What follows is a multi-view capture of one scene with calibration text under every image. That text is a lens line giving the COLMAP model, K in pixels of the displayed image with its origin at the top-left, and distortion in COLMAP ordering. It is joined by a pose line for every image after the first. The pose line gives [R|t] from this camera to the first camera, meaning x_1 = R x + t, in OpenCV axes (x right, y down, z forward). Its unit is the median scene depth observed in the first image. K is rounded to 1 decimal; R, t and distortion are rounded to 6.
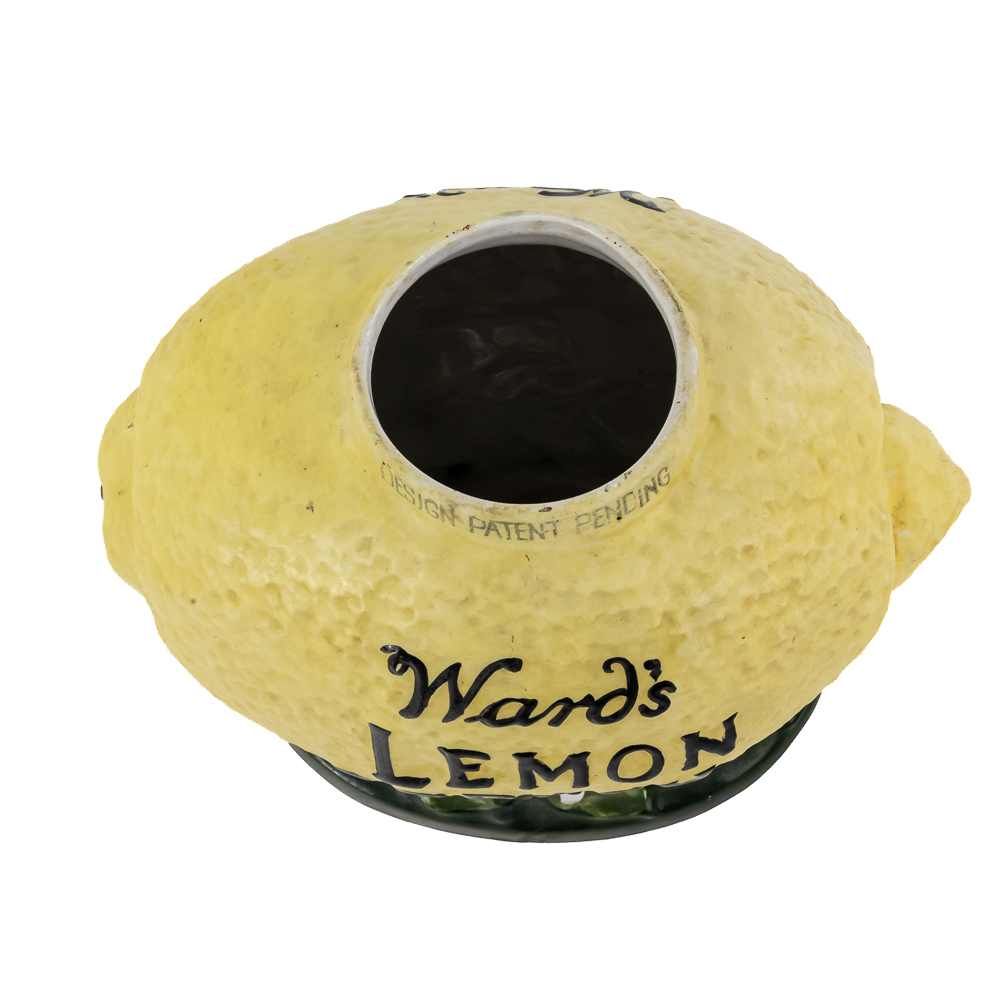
lens RADIAL K [[1542.5, 0, 500.0], [0, 1542.5, 500.0], [0, 0, 1]] dist [0.006127, 0.016593]
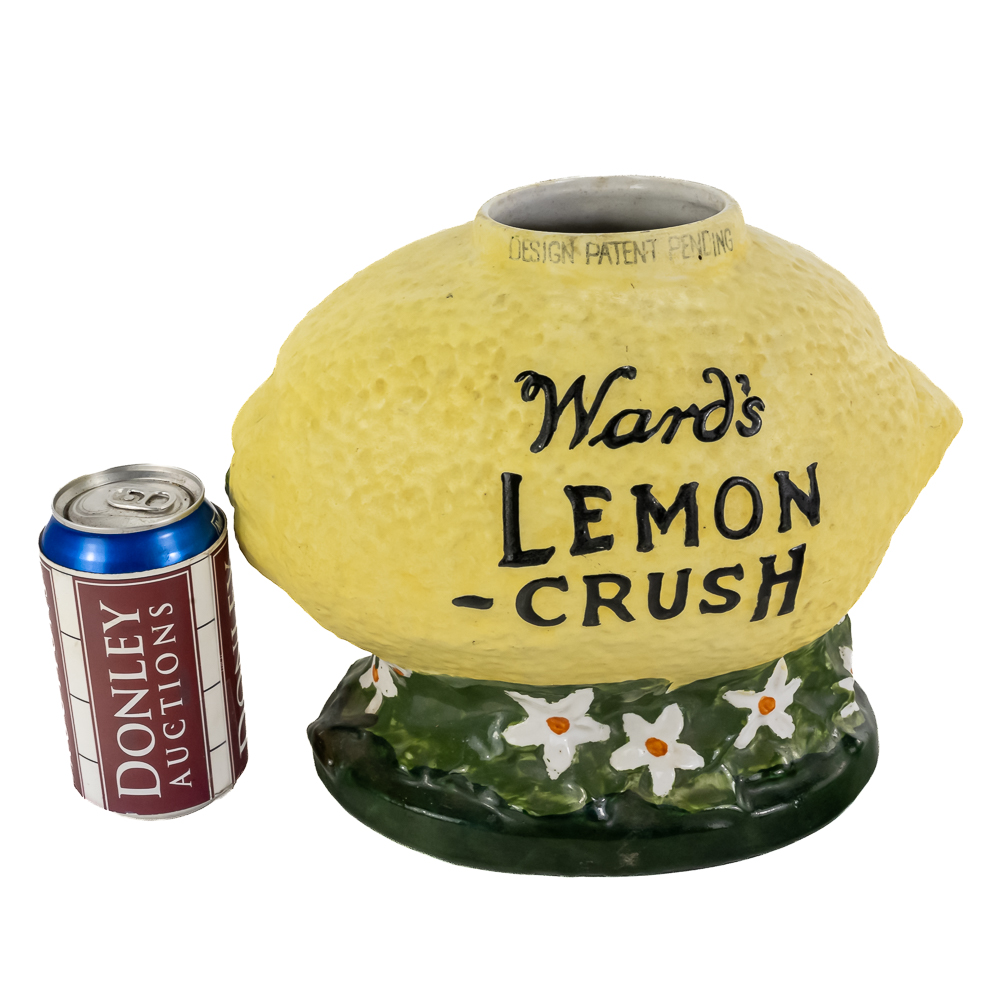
lens RADIAL K [[1619.6, 0, 500.0], [0, 1619.6, 500.0], [0, 0, 1]] dist [-0.048672, -0.059035]
pose [[0.995530, -0.017841, 0.092748, -0.205704], [0.073769, 0.760103, -0.645602, 0.968760], [-0.058980, 0.649557, 0.758021, 0.116875]]
